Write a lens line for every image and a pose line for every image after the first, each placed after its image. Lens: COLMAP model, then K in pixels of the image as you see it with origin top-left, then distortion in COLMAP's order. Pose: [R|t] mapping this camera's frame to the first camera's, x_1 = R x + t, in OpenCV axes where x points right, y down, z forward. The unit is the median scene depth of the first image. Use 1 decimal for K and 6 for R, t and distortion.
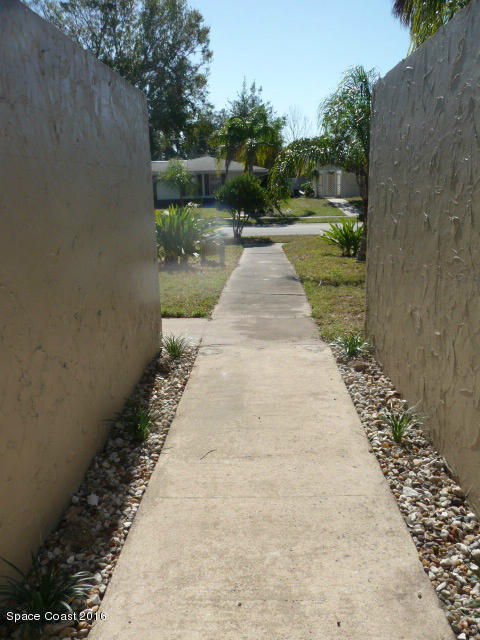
lens RADIAL K [[518.9, 0, 240.0], [0, 518.9, 316.0], [0, 0, 1]] dist [0.004092, 0.001626]
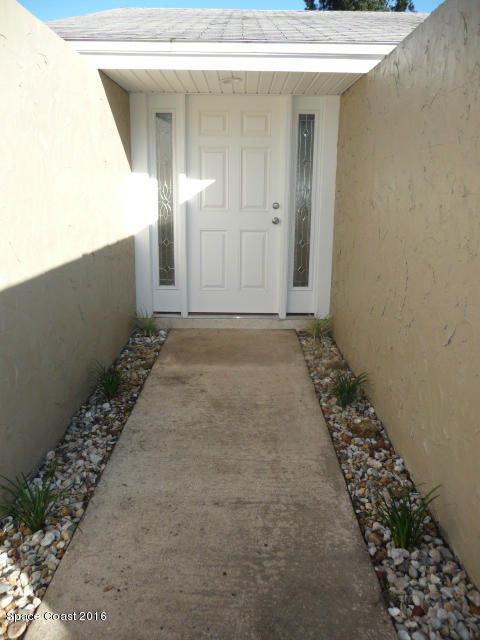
lens RADIAL K [[518.9, 0, 240.0], [0, 518.9, 316.0], [0, 0, 1]] dist [0.004092, 0.001626]
pose [[-0.999229, 0.026668, -0.028822, 0.044367], [0.009619, 0.877880, 0.478785, -0.476769], [0.038070, 0.478138, -0.877459, 1.965432]]
